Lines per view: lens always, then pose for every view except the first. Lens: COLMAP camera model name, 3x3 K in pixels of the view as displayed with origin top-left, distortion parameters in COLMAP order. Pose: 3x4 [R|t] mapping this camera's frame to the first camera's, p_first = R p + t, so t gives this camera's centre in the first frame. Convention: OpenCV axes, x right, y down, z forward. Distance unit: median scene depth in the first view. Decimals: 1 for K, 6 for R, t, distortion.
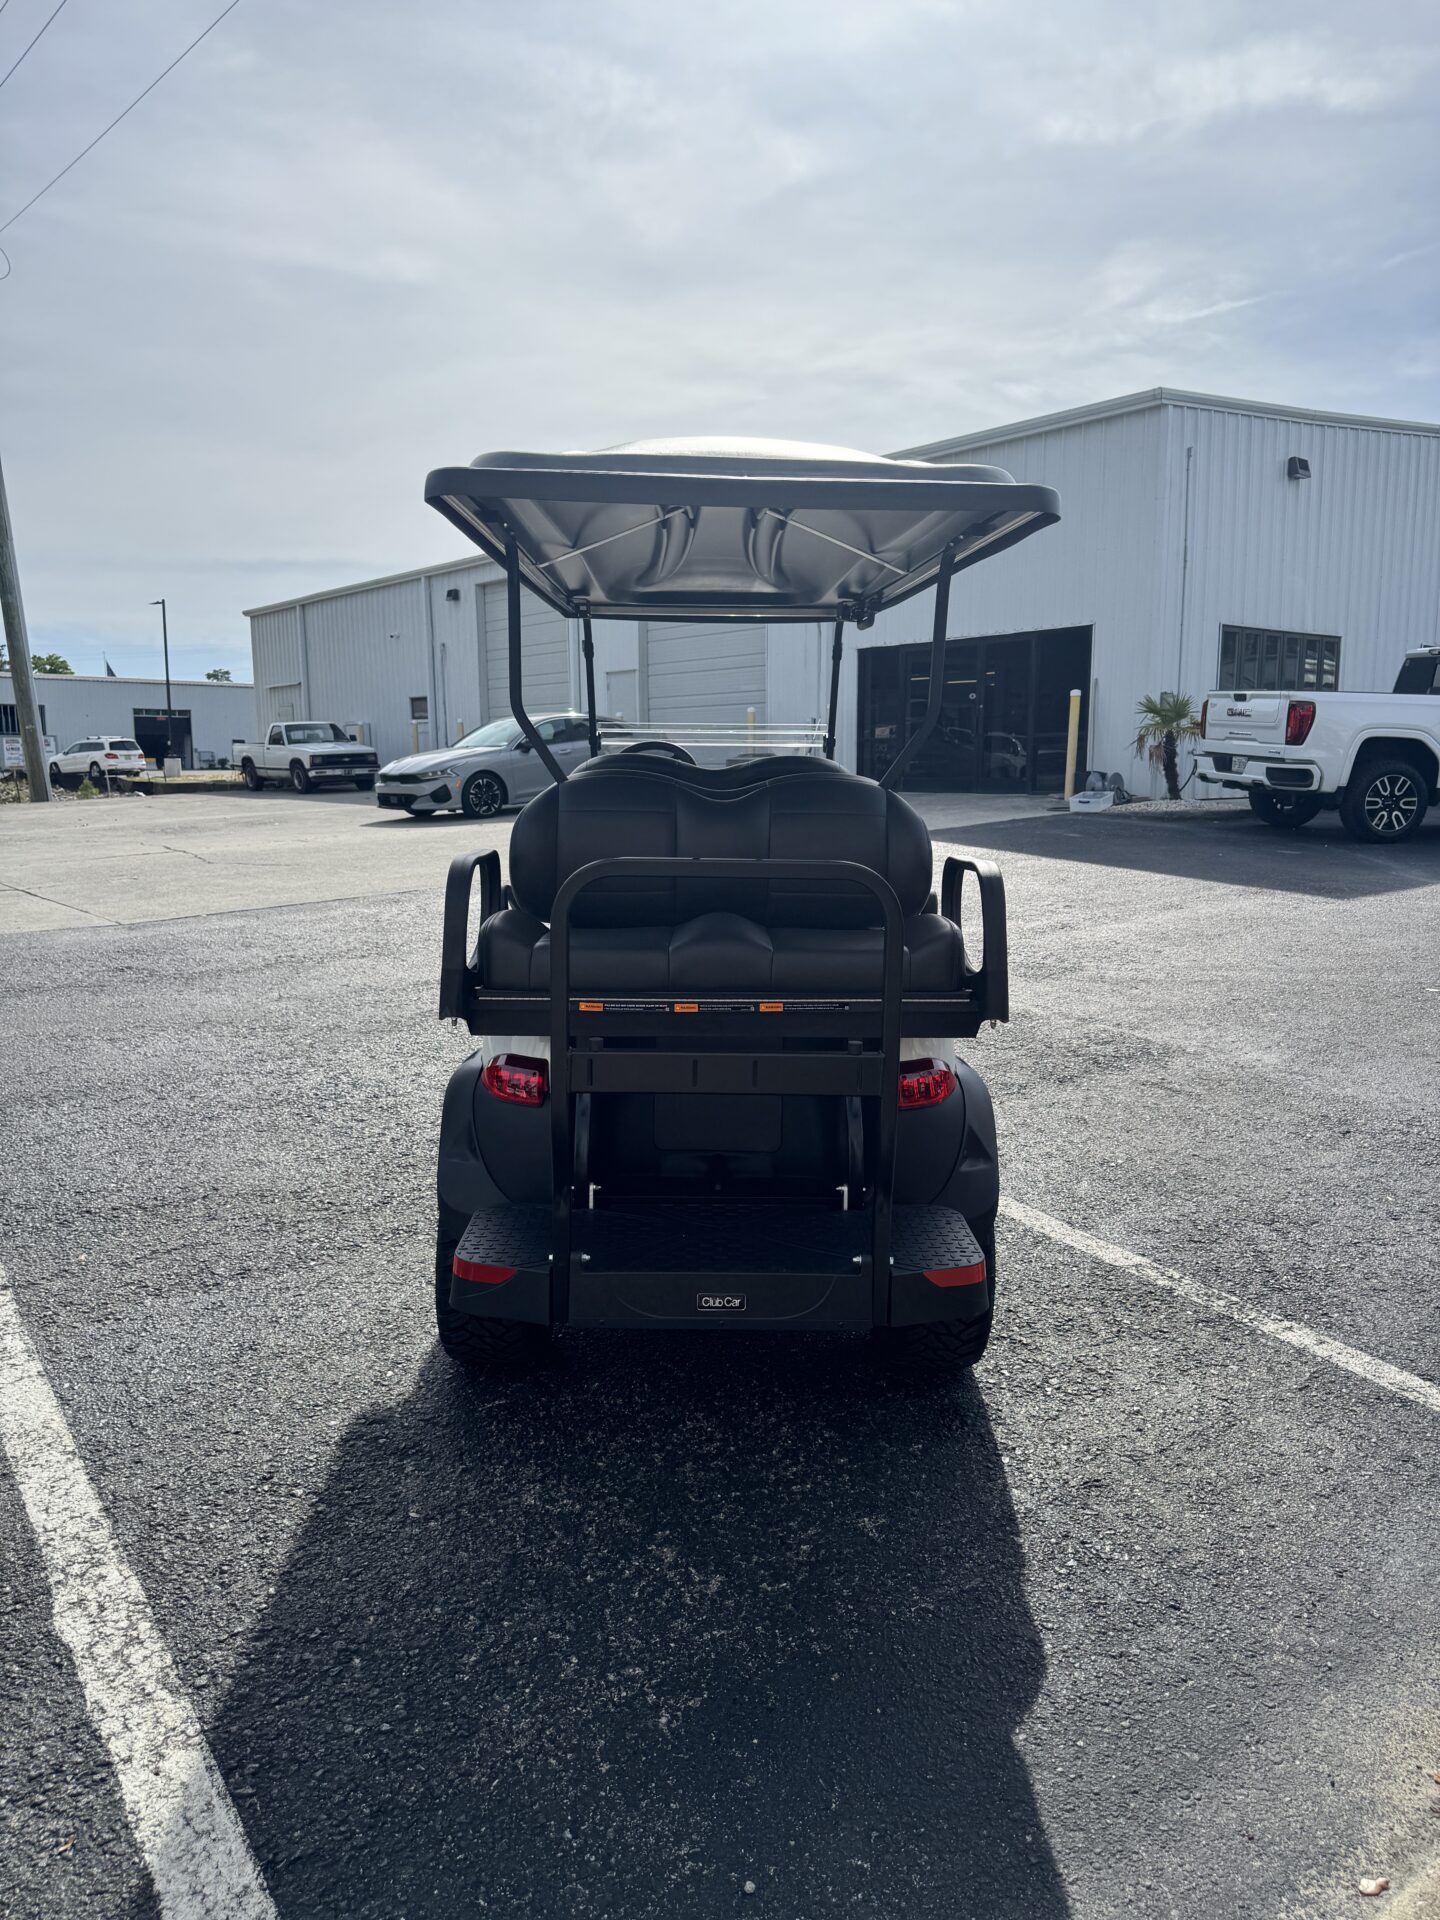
lens RADIAL K [[1352.6, 0, 734.4], [0, 1352.6, 988.4], [0, 0, 1]] dist [0.061942, -0.073101]
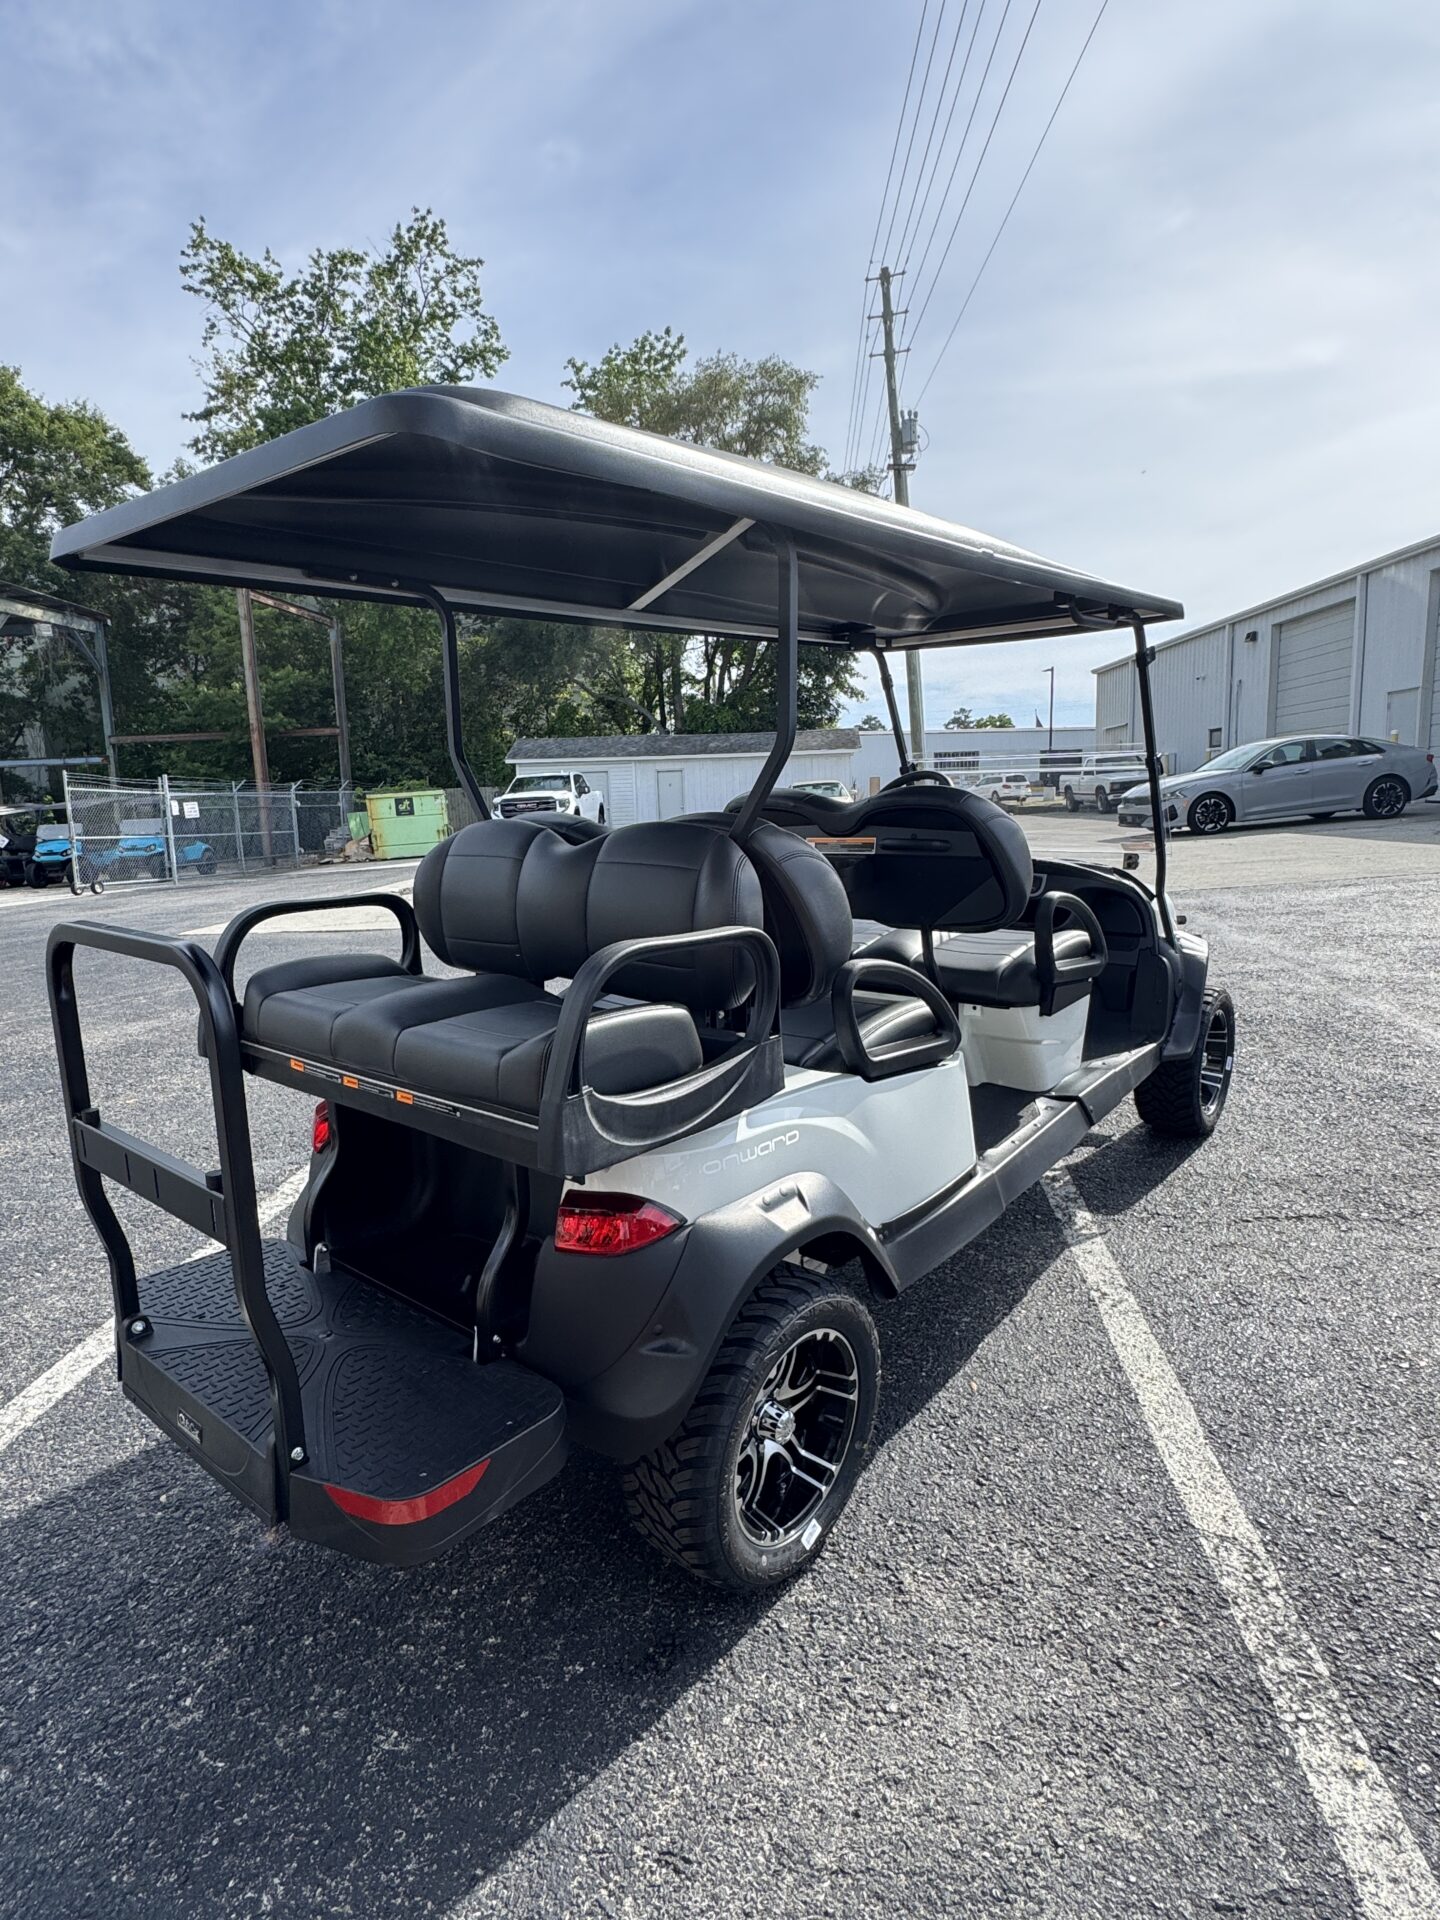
lens RADIAL K [[1037.9, 0, 721.3], [0, 1037.9, 984.3], [0, 0, 1]] dist [0.010577, -0.000717]
pose [[0.751158, 0.098359, -0.652753, 0.098485], [-0.083515, 0.995051, 0.053833, -0.017999], [0.654818, 0.014077, 0.755655, 0.103969]]
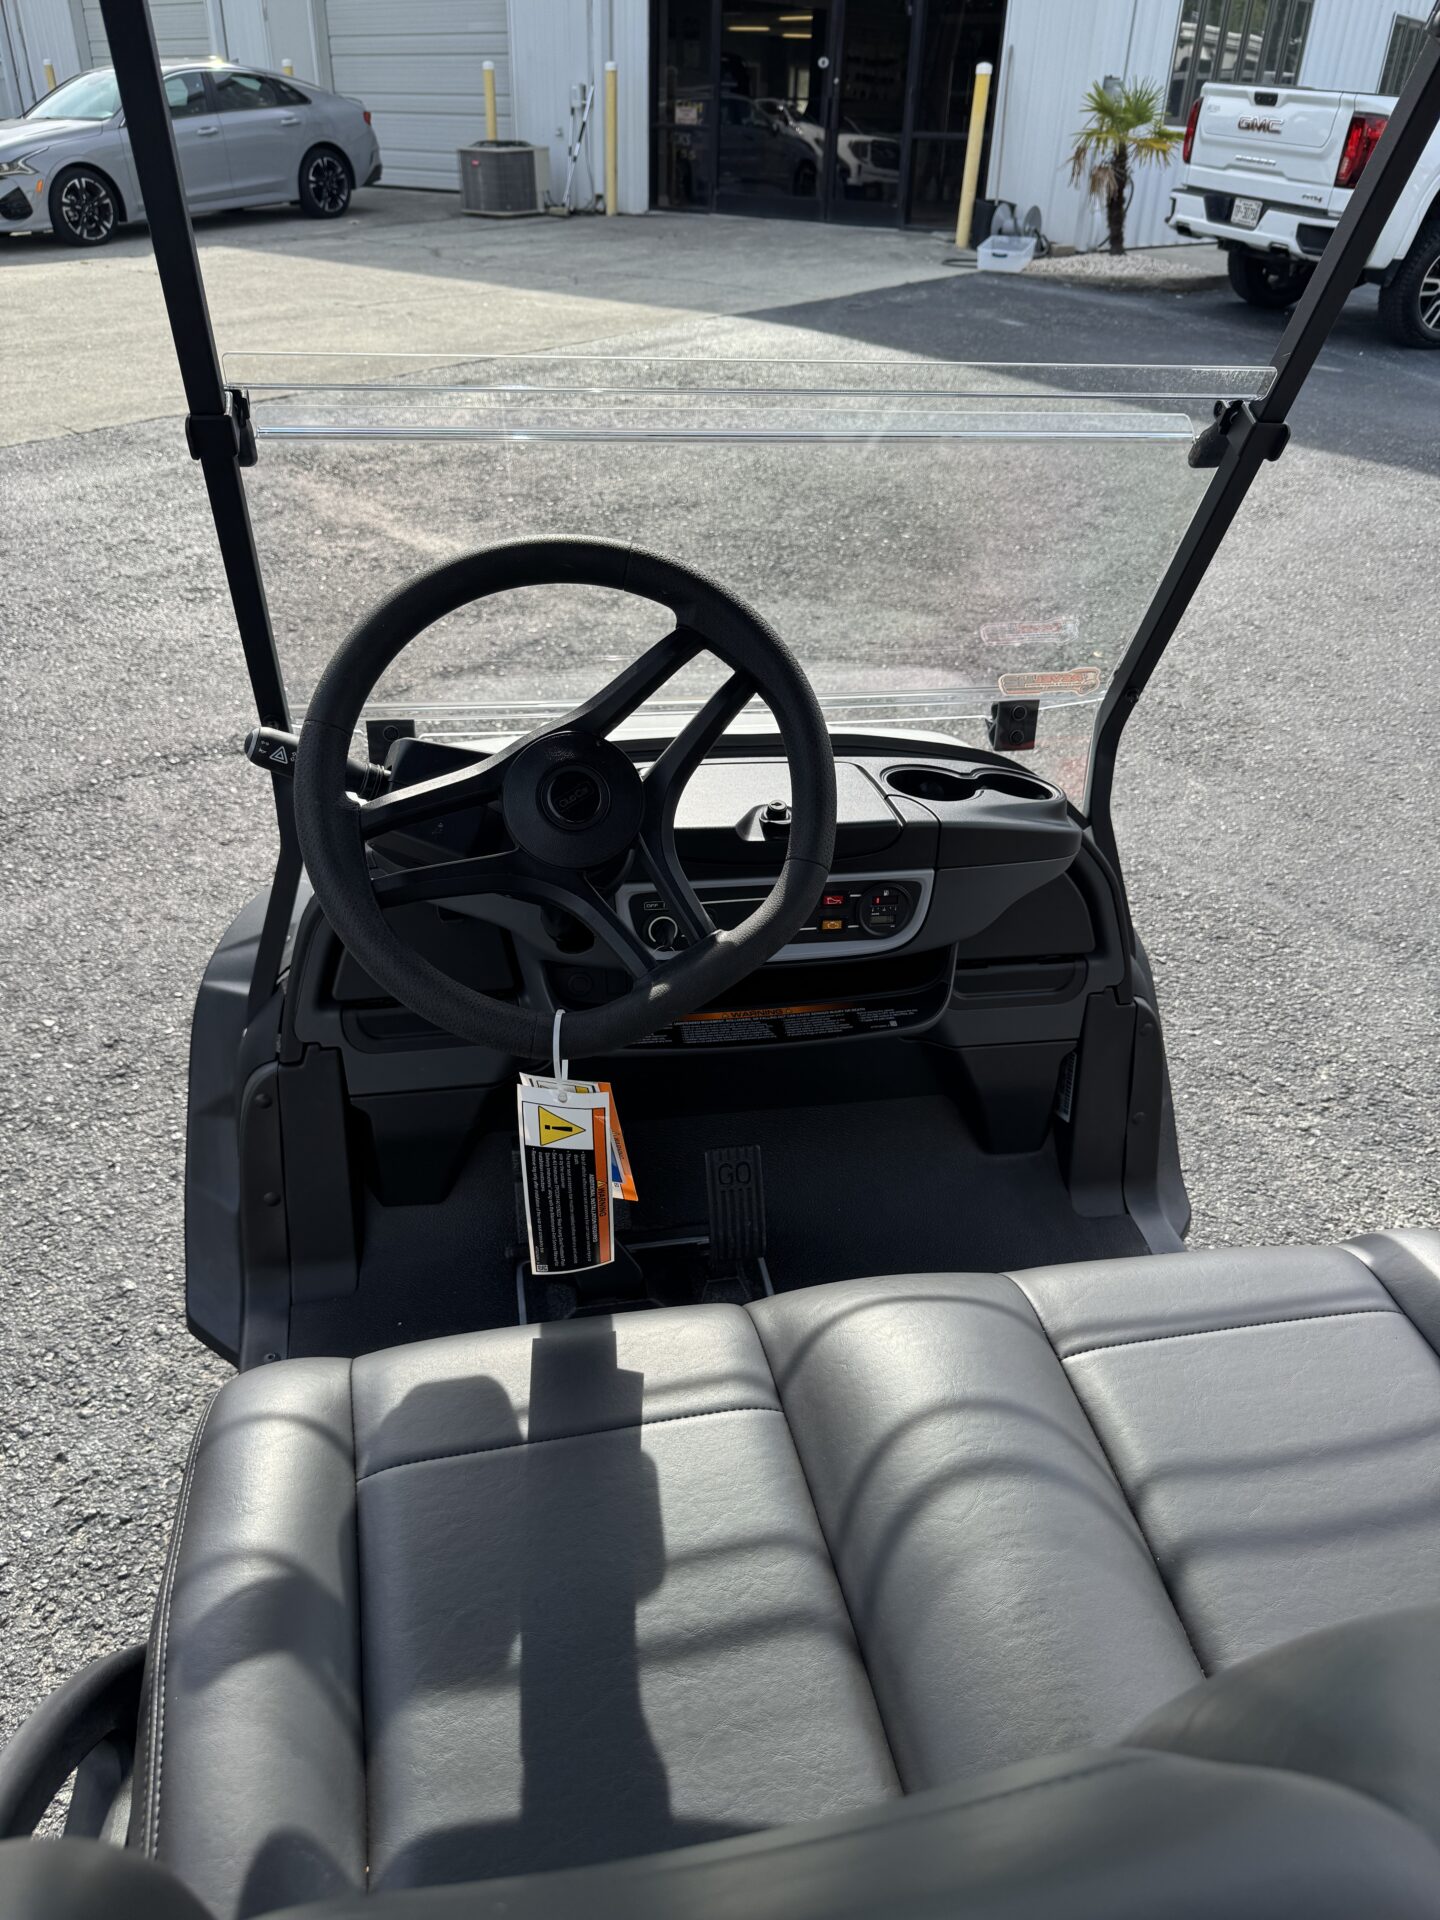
lens RADIAL K [[1352.6, 0, 734.4], [0, 1352.6, 988.4], [0, 0, 1]] dist [0.061942, -0.073101]
pose [[0.982345, -0.066715, 0.174775, -0.023189], [-0.005985, 0.922564, 0.385799, -0.060026], [-0.186980, -0.380034, 0.905877, 0.243099]]
